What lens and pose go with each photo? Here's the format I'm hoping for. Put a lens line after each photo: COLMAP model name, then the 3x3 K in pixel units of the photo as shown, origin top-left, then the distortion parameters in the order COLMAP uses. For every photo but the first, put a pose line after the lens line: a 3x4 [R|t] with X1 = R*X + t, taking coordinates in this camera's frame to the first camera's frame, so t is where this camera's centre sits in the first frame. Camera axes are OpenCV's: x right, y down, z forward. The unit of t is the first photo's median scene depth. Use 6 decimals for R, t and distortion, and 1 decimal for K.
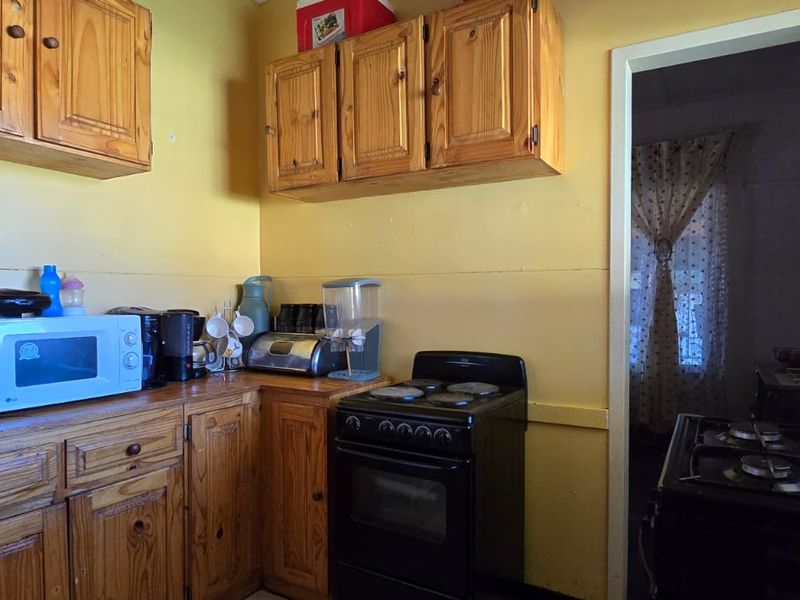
lens RADIAL K [[527.5, 0, 390.9], [0, 527.5, 301.7], [0, 0, 1]] dist [-0.003930, -0.000579]
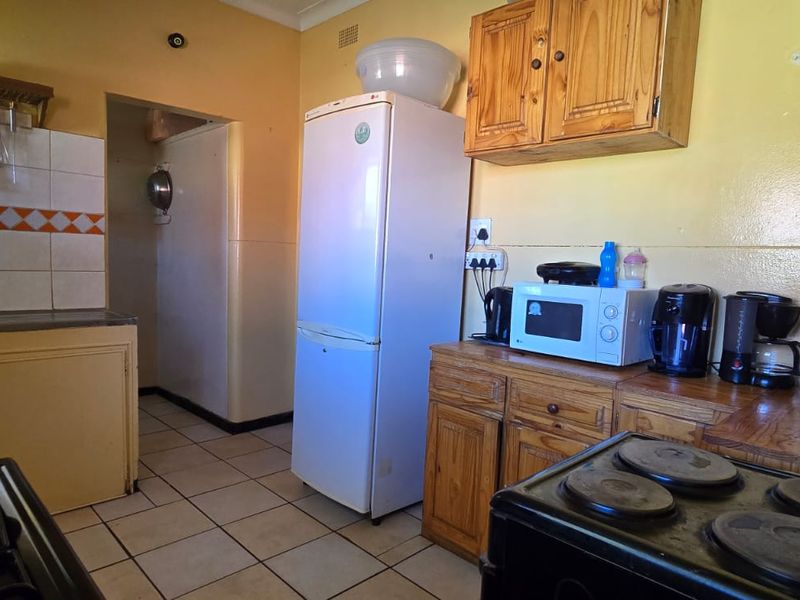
lens RADIAL K [[527.5, 0, 390.9], [0, 527.5, 301.7], [0, 0, 1]] dist [-0.003930, -0.000579]
pose [[-0.246116, 0.070833, -0.966649, 0.630227], [-0.045551, 0.995379, 0.084536, -0.016476], [0.968170, 0.064837, -0.241752, 0.919695]]
